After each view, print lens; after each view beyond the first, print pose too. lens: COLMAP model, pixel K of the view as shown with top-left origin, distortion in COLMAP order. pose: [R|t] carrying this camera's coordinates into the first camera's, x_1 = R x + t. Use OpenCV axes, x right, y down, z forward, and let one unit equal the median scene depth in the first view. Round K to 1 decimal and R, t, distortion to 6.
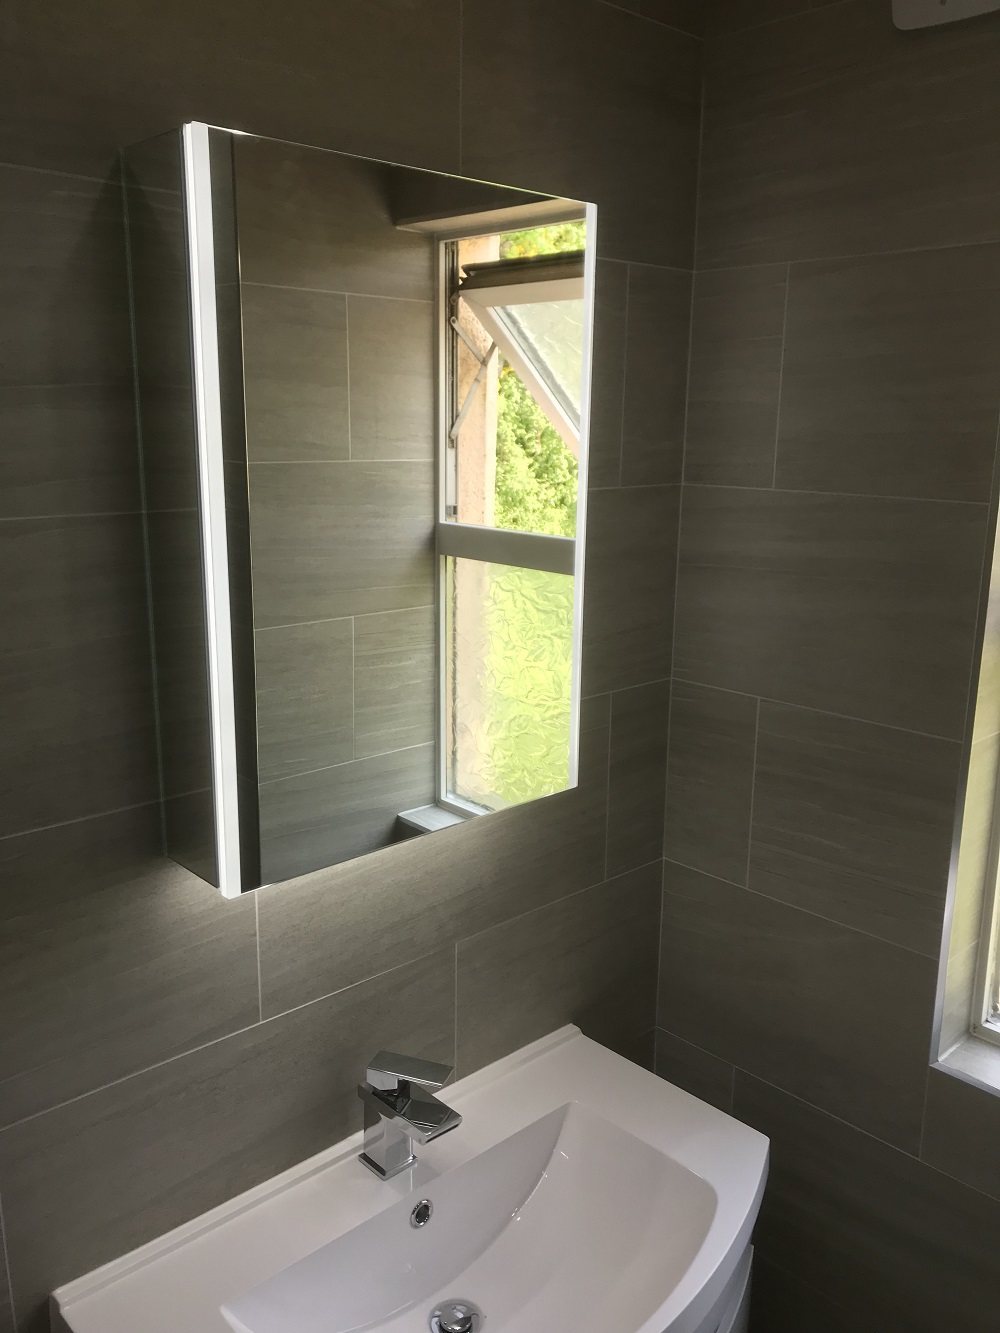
lens RADIAL K [[1096.5, 0, 490.8], [0, 1096.5, 659.0], [0, 0, 1]] dist [0.042726, -0.060611]
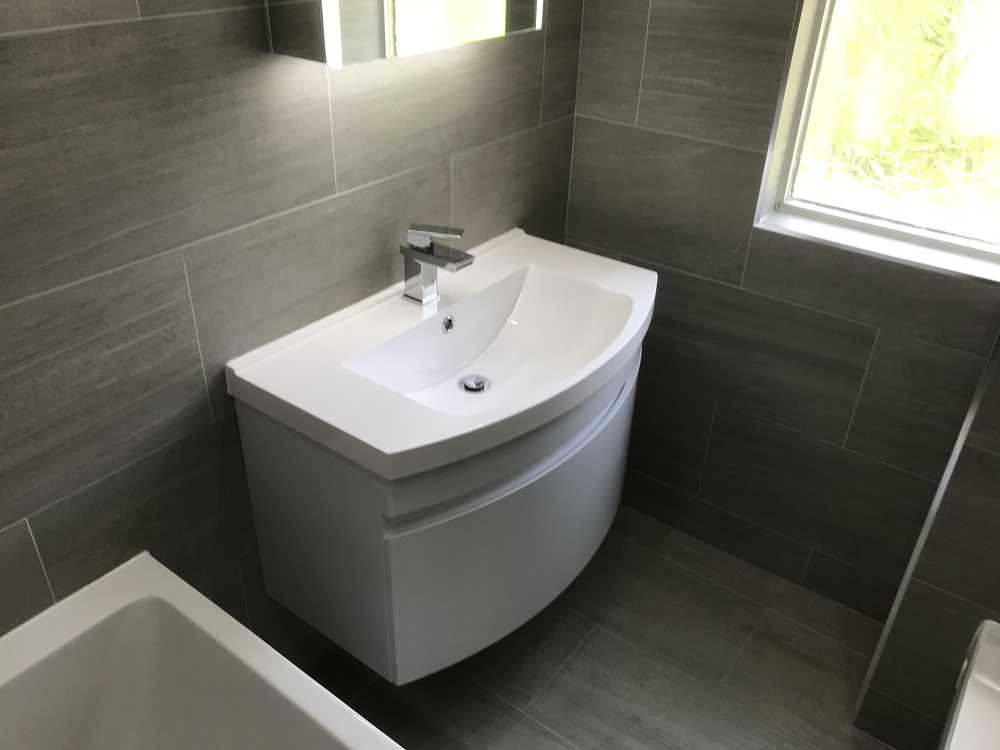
lens RADIAL K [[822.5, 0, 498.8], [0, 822.5, 370.7], [0, 0, 1]] dist [0.042726, -0.060611]
pose [[0.983271, -0.080269, 0.163508, -0.171578], [0.022551, 0.944404, 0.328012, 0.174252], [-0.180747, -0.318838, 0.930415, -0.095614]]
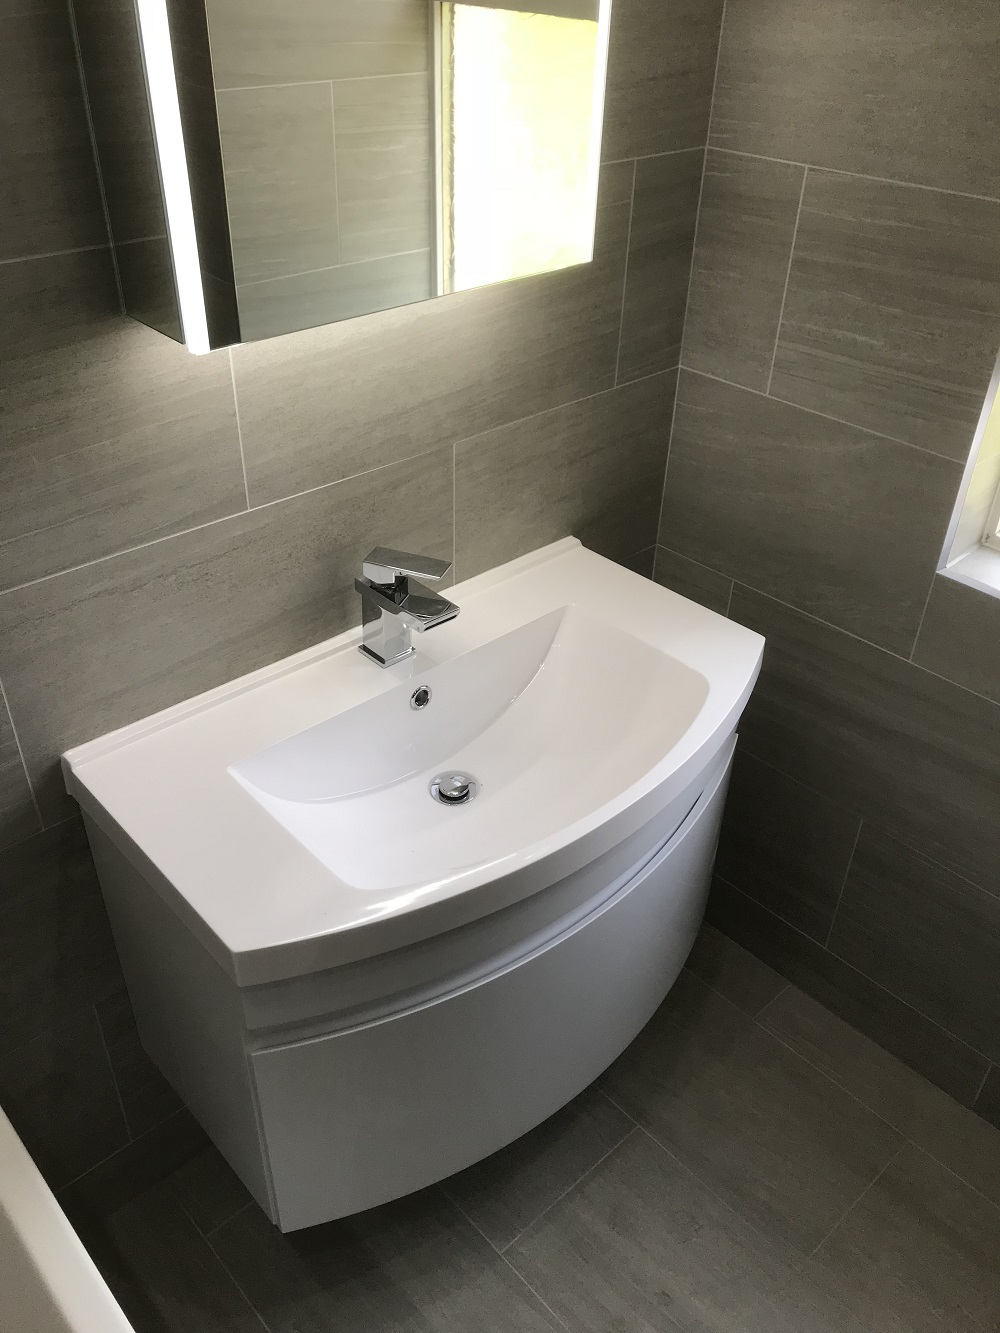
lens RADIAL K [[1096.5, 0, 490.2], [0, 1096.5, 664.6], [0, 0, 1]] dist [0.042726, -0.060611]
pose [[0.999926, 0.011685, 0.003469, -0.001623], [-0.012128, 0.925377, 0.378853, 0.079253], [0.001217, -0.378867, 0.925450, 0.061552]]
